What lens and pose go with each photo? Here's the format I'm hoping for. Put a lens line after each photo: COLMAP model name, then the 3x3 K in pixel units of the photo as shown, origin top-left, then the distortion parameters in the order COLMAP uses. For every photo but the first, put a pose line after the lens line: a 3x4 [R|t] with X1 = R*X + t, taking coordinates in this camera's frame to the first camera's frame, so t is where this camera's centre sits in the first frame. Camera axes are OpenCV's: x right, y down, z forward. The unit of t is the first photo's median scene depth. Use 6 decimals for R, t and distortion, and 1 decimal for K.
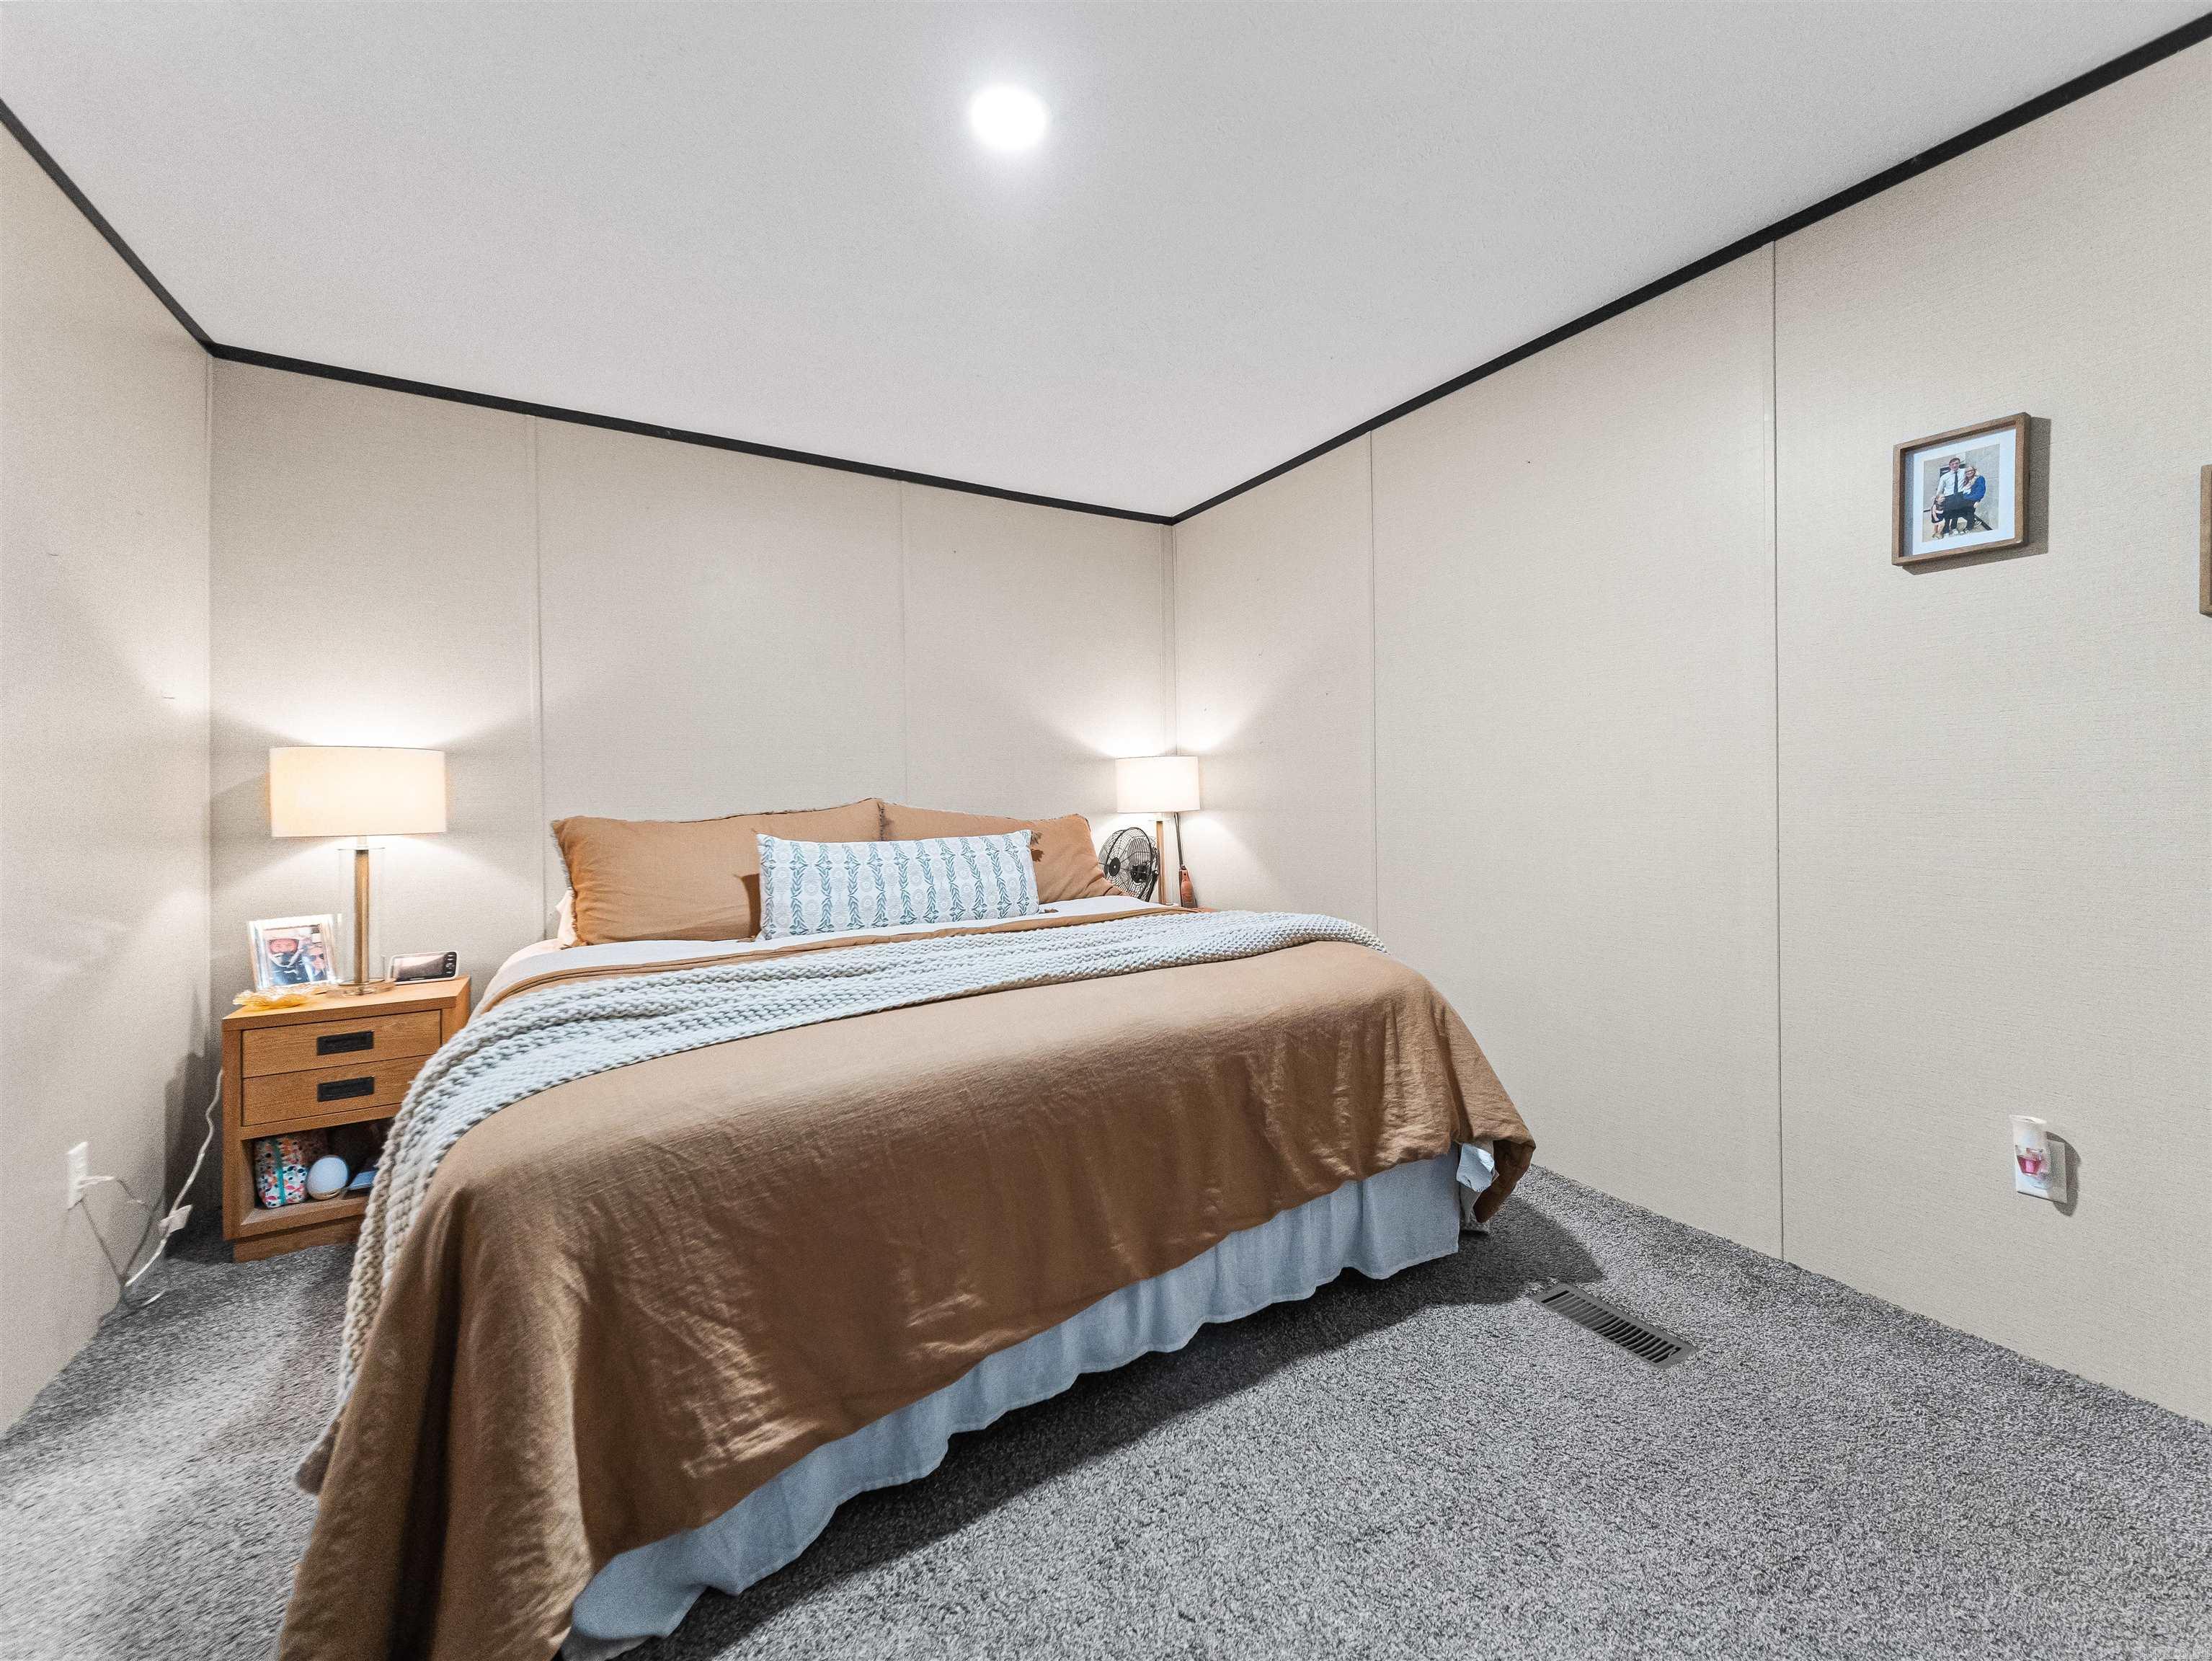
lens RADIAL K [[856.0, 0, 1115.9], [0, 856.0, 795.6], [0, 0, 1]] dist [0.038532, -0.018175]
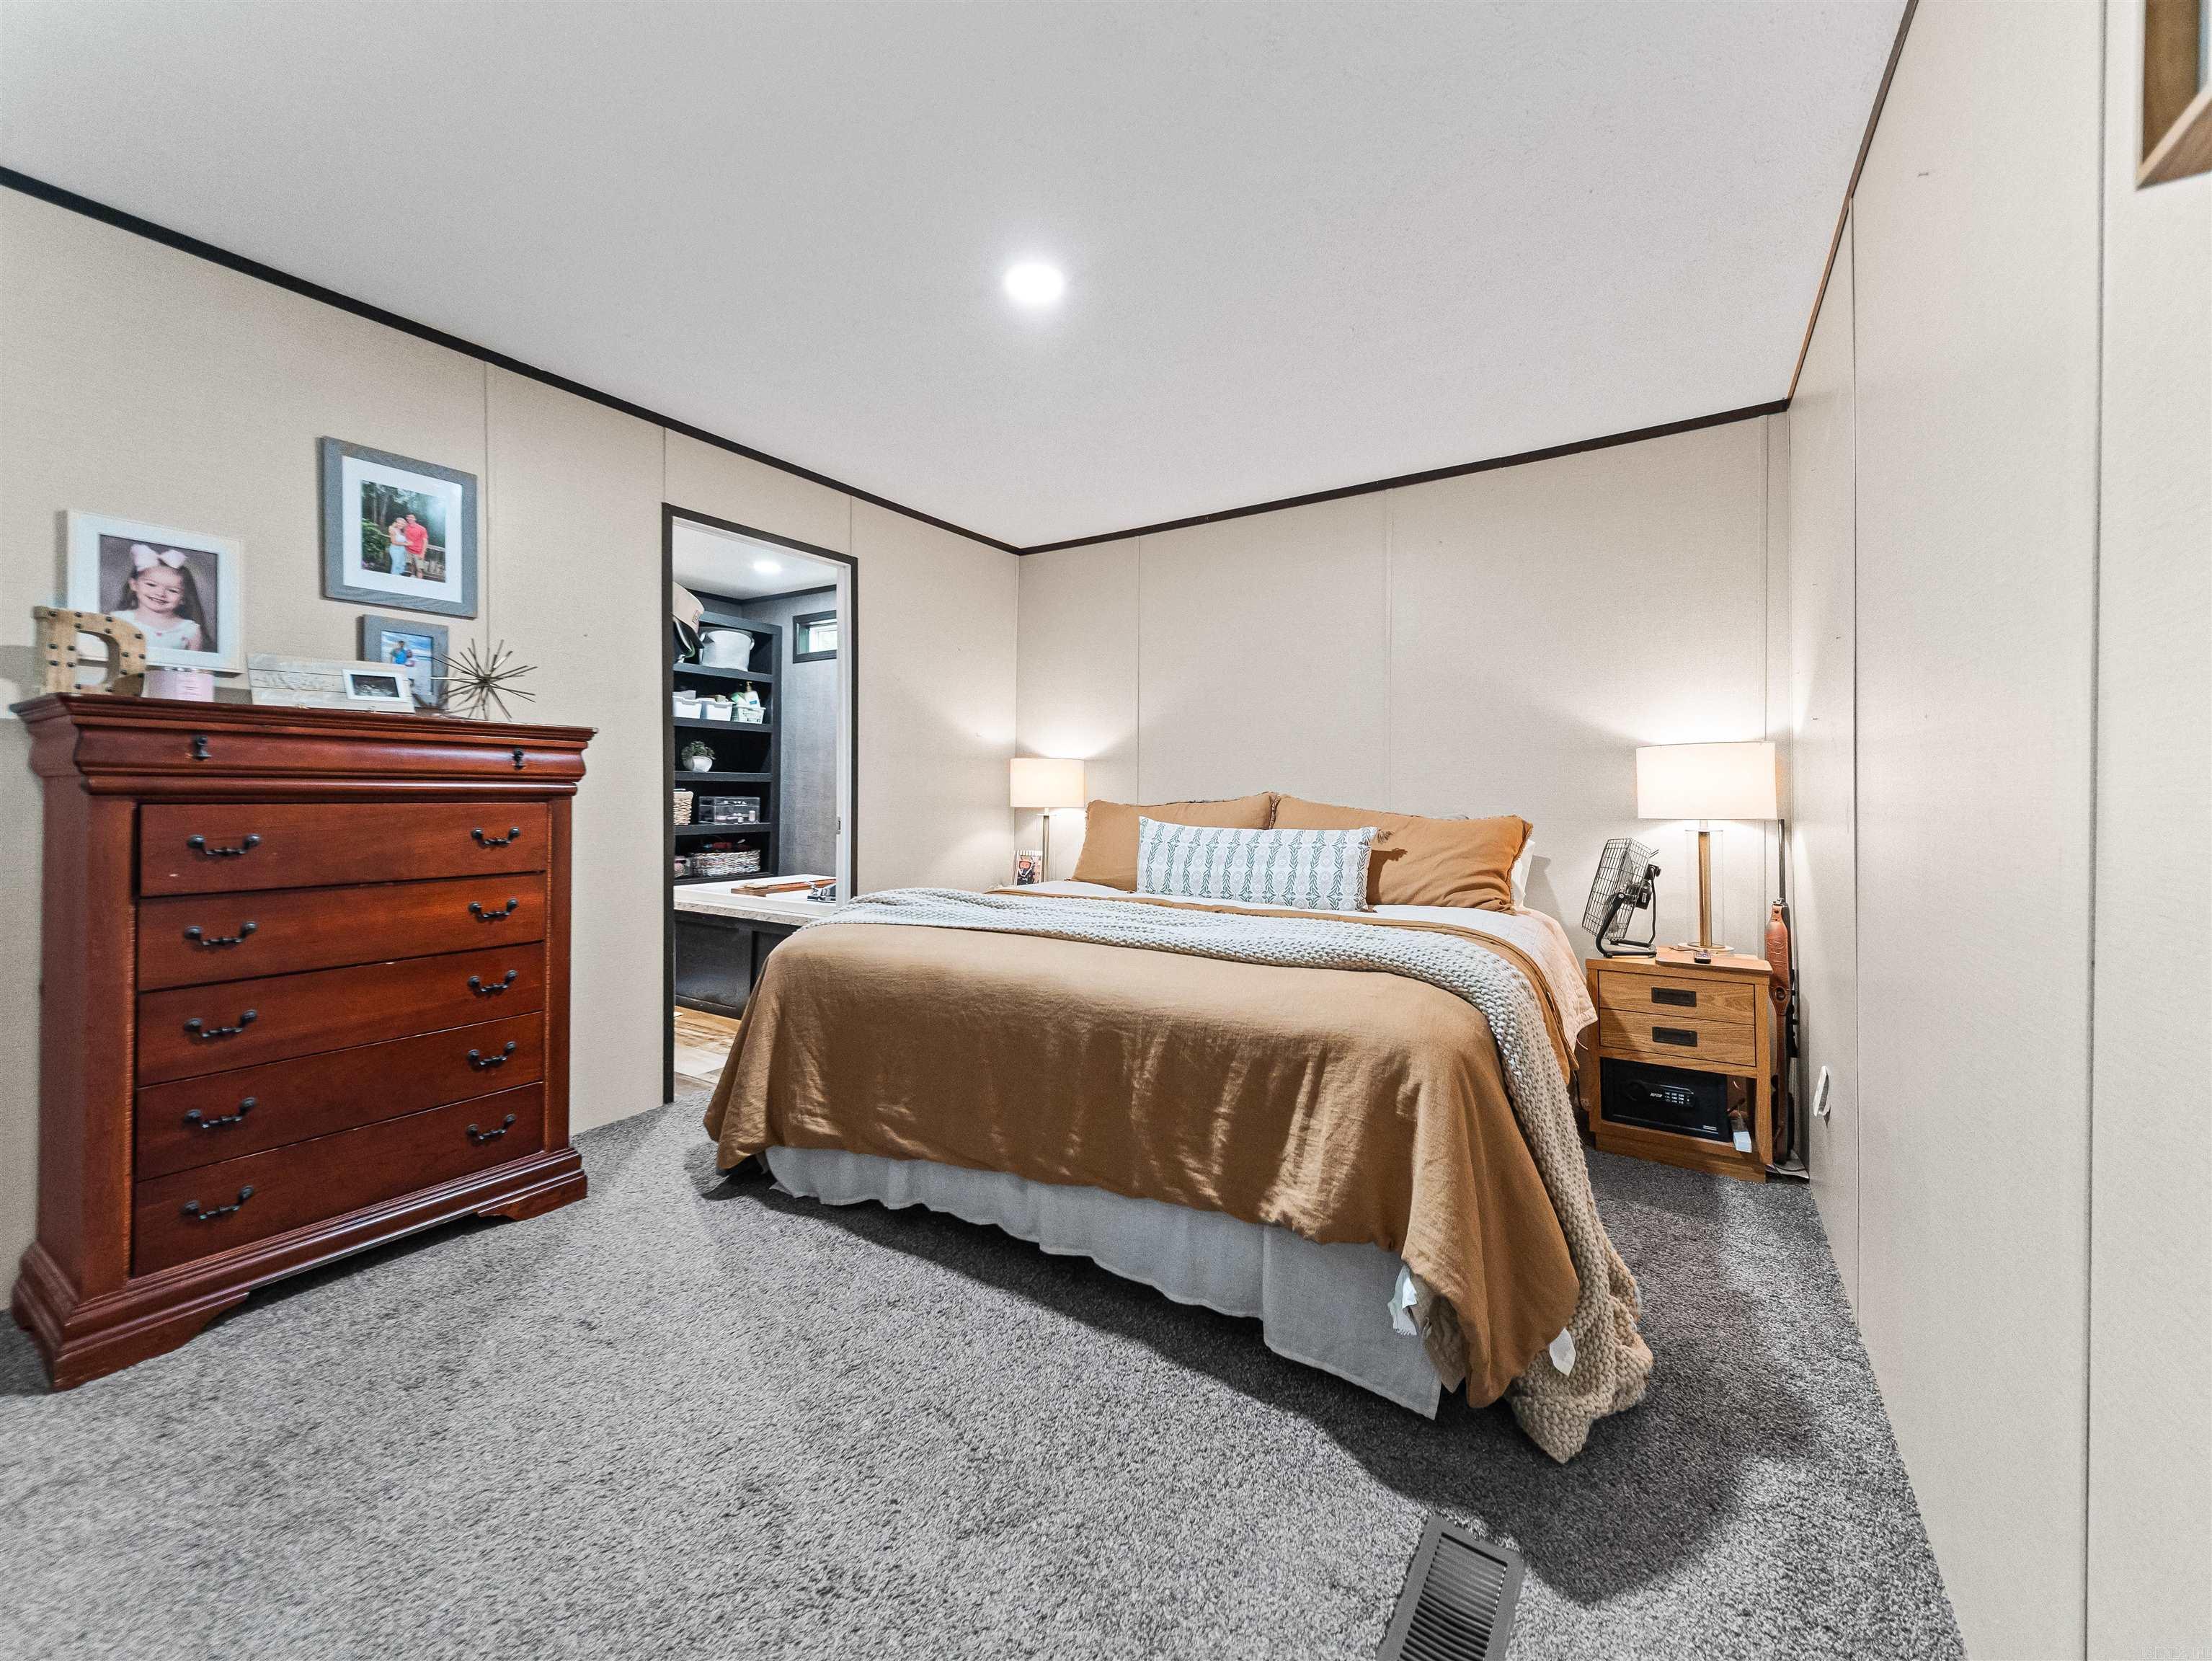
lens RADIAL K [[856.0, 0, 1115.9], [0, 856.0, 795.6], [0, 0, 1]] dist [0.038532, -0.018175]
pose [[0.460109, 0.022807, -0.887569, 1.032888], [-0.014884, 0.999728, 0.017973, -0.013931], [0.887738, 0.004941, 0.460323, 0.473316]]
